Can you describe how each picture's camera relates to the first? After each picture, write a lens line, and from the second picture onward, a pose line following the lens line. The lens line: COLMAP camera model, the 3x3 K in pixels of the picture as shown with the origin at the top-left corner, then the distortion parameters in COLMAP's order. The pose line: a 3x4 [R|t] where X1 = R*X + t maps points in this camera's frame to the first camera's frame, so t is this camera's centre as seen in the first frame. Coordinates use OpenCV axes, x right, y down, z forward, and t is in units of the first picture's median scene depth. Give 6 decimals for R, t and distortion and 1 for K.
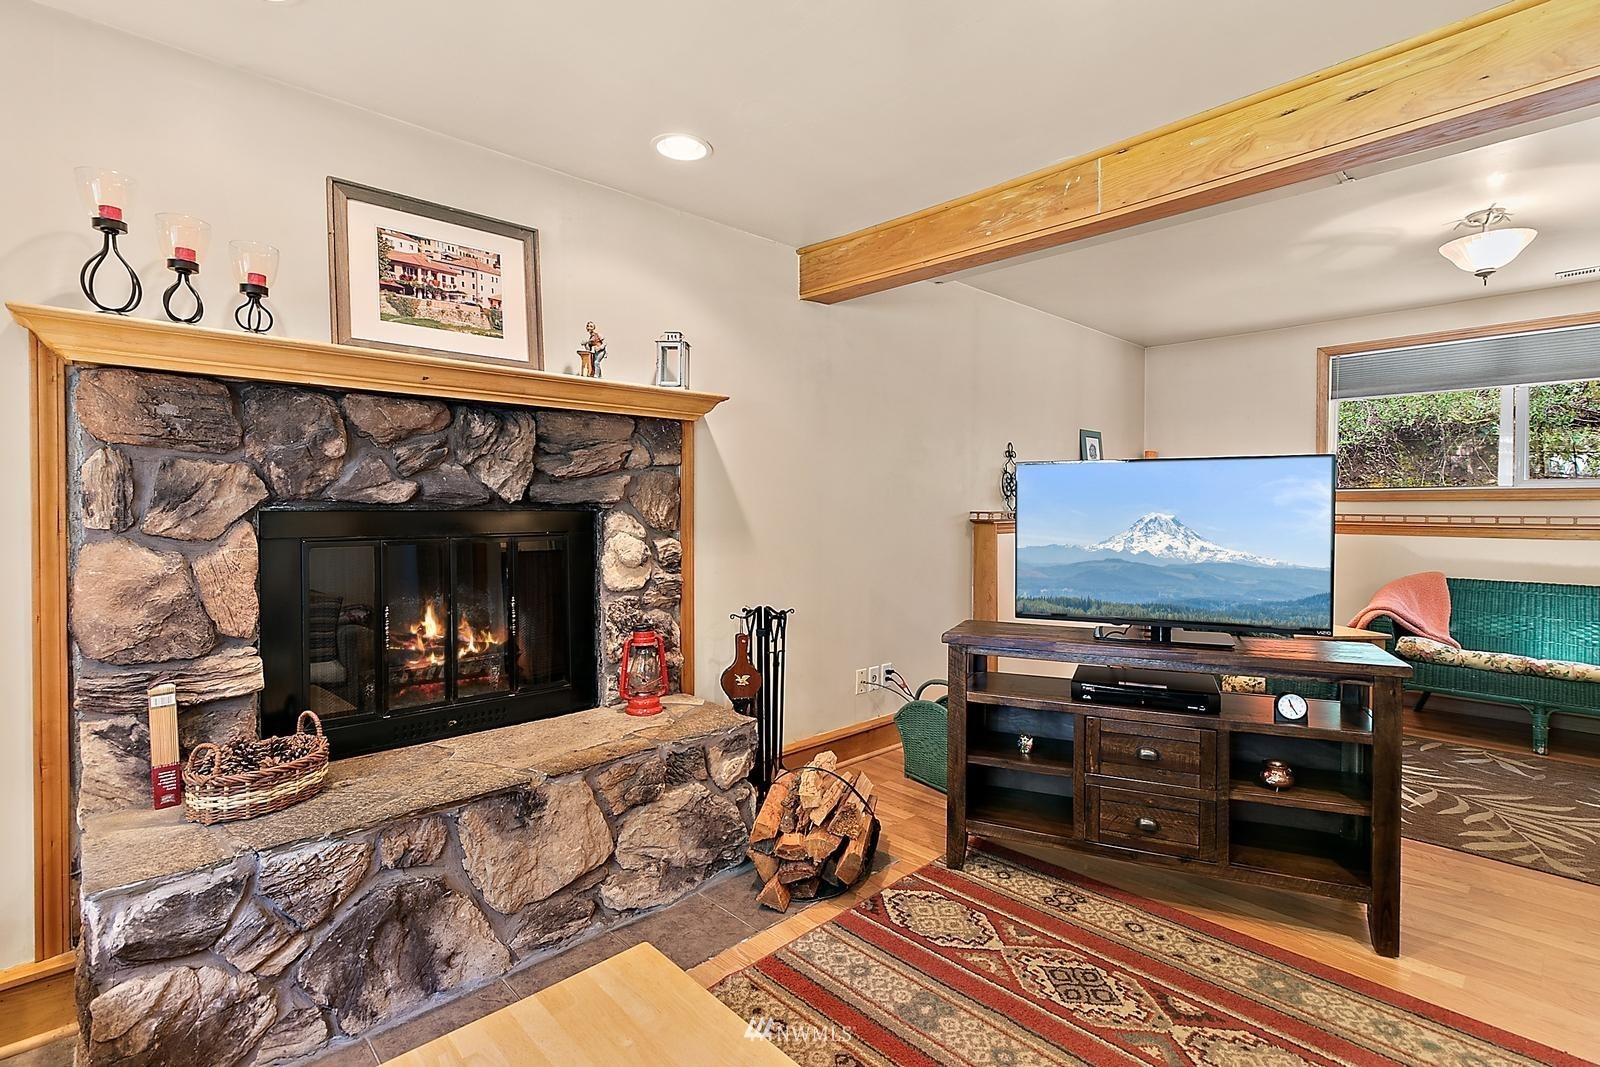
lens RADIAL K [[739.1, 0, 800.2], [0, 739.1, 519.7], [0, 0, 1]] dist [0.001904, 0.000351]
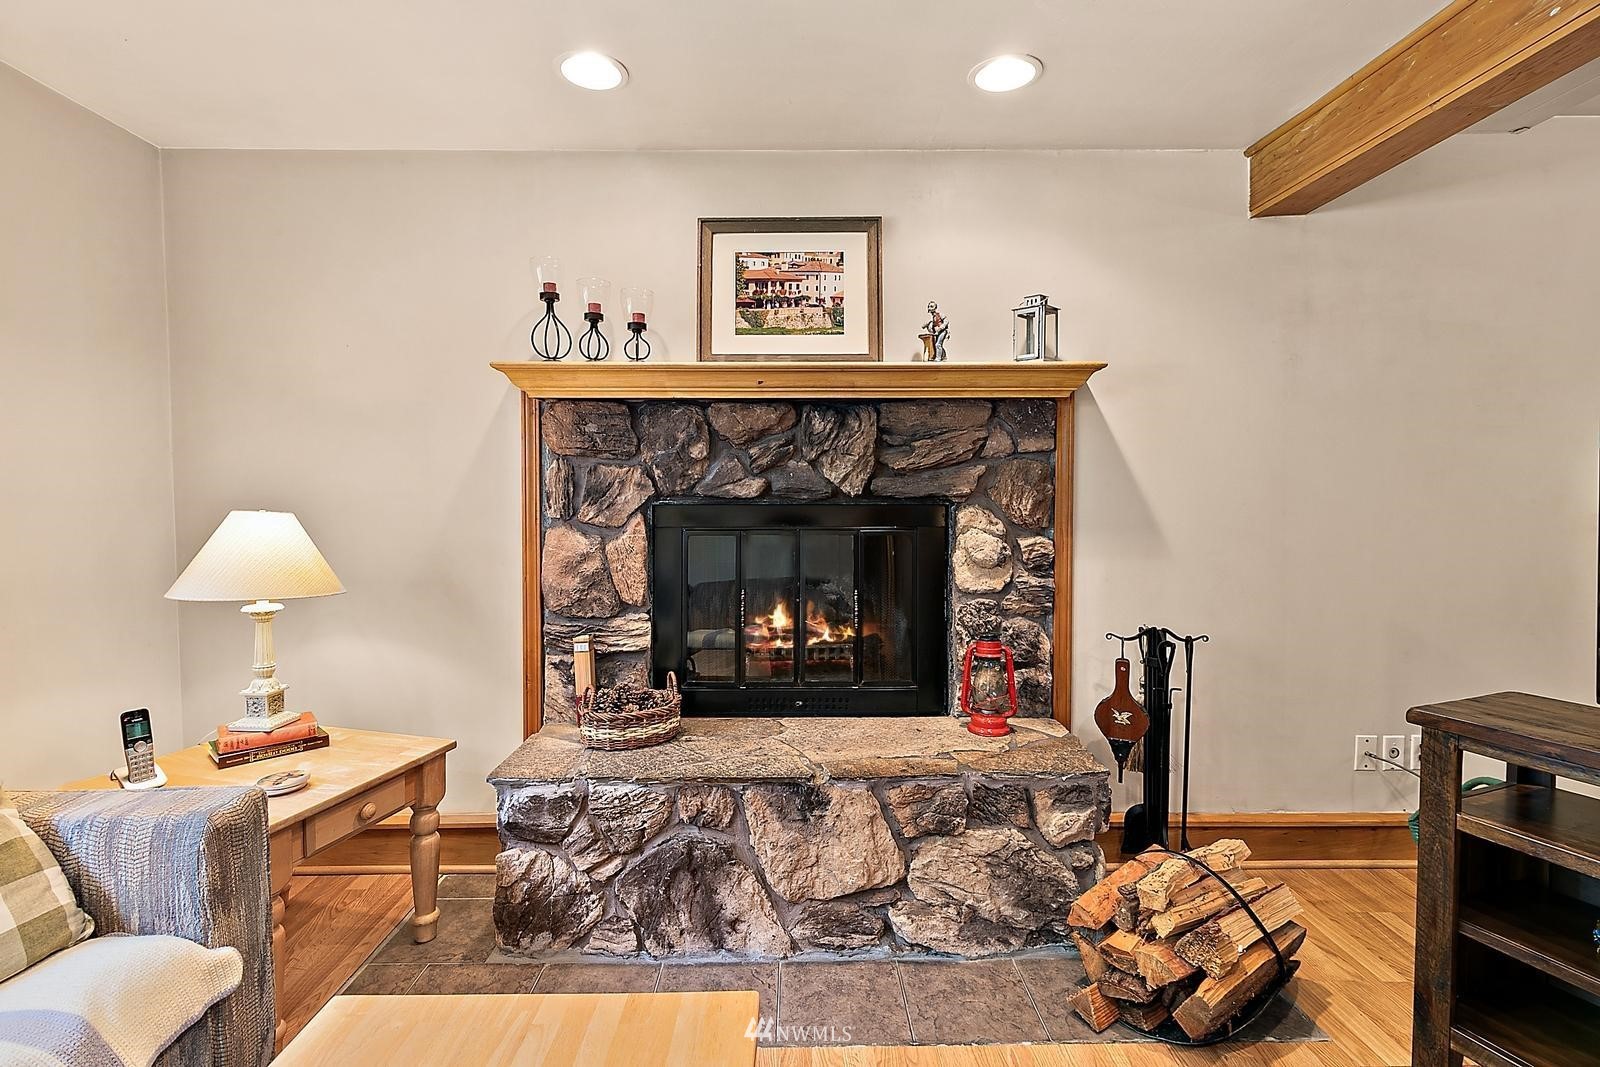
lens RADIAL K [[739.1, 0, 800.1], [0, 739.1, 518.2], [0, 0, 1]] dist [0.001904, 0.000351]
pose [[0.736045, 0.014521, -0.676776, 0.254185], [-0.008353, 0.999889, 0.012369, -0.005752], [0.676881, -0.003451, 0.736085, 0.226266]]
